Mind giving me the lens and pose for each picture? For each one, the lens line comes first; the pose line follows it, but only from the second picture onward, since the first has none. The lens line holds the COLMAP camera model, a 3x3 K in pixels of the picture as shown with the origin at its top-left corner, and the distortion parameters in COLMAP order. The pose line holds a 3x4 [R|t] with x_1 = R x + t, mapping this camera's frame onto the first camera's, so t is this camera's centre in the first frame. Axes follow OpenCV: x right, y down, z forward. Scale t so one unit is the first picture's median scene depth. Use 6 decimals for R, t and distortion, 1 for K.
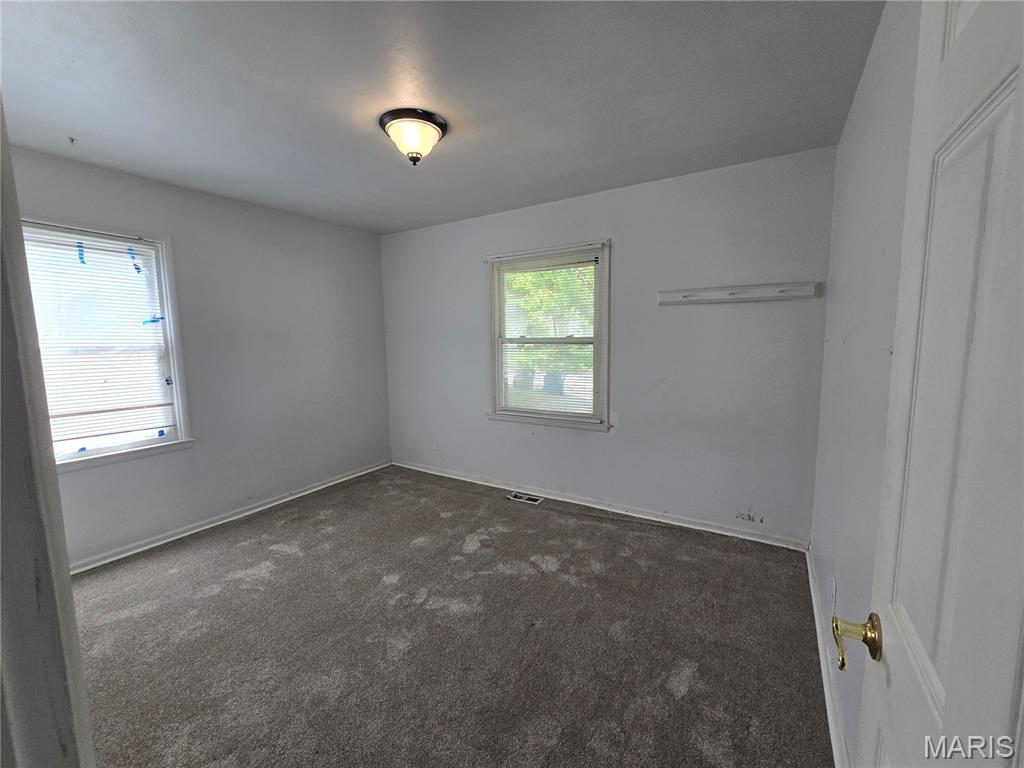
lens RADIAL K [[417.2, 0, 509.0], [0, 417.2, 385.5], [0, 0, 1]] dist [-0.000980, 0.000095]
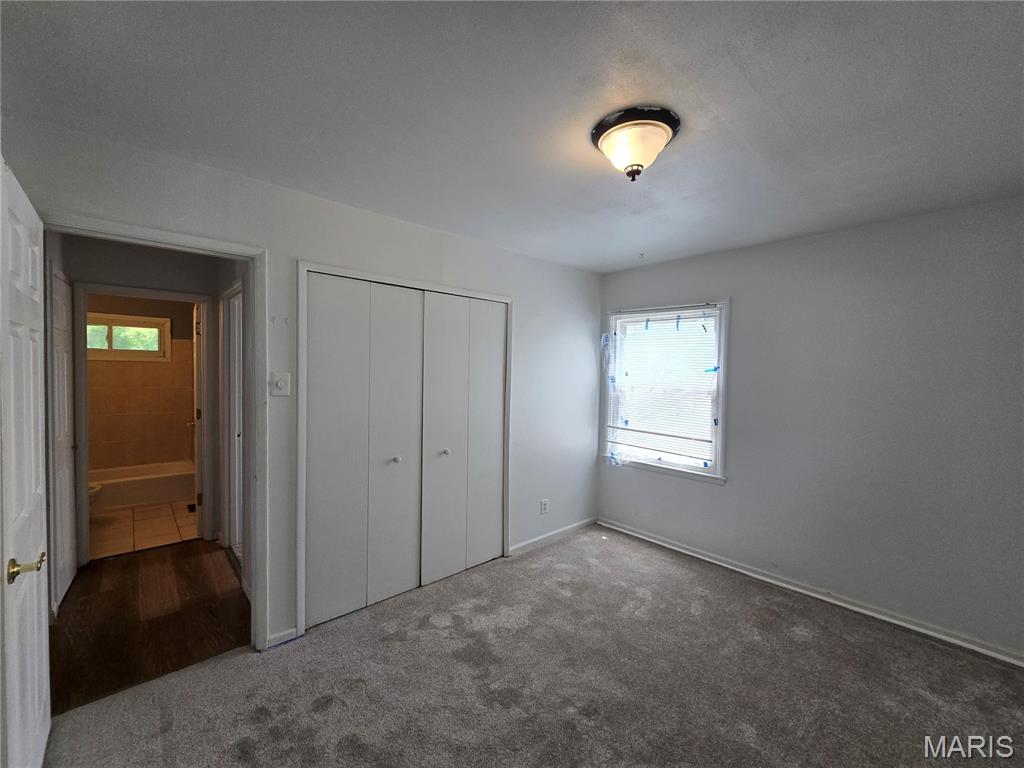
lens RADIAL K [[417.2, 0, 509.0], [0, 417.2, 385.5], [0, 0, 1]] dist [-0.000980, 0.000095]
pose [[-0.273737, 0.041697, -0.960900, 0.443924], [-0.121099, 0.989615, 0.077441, -0.131382], [0.954150, 0.137563, -0.265845, 0.760189]]
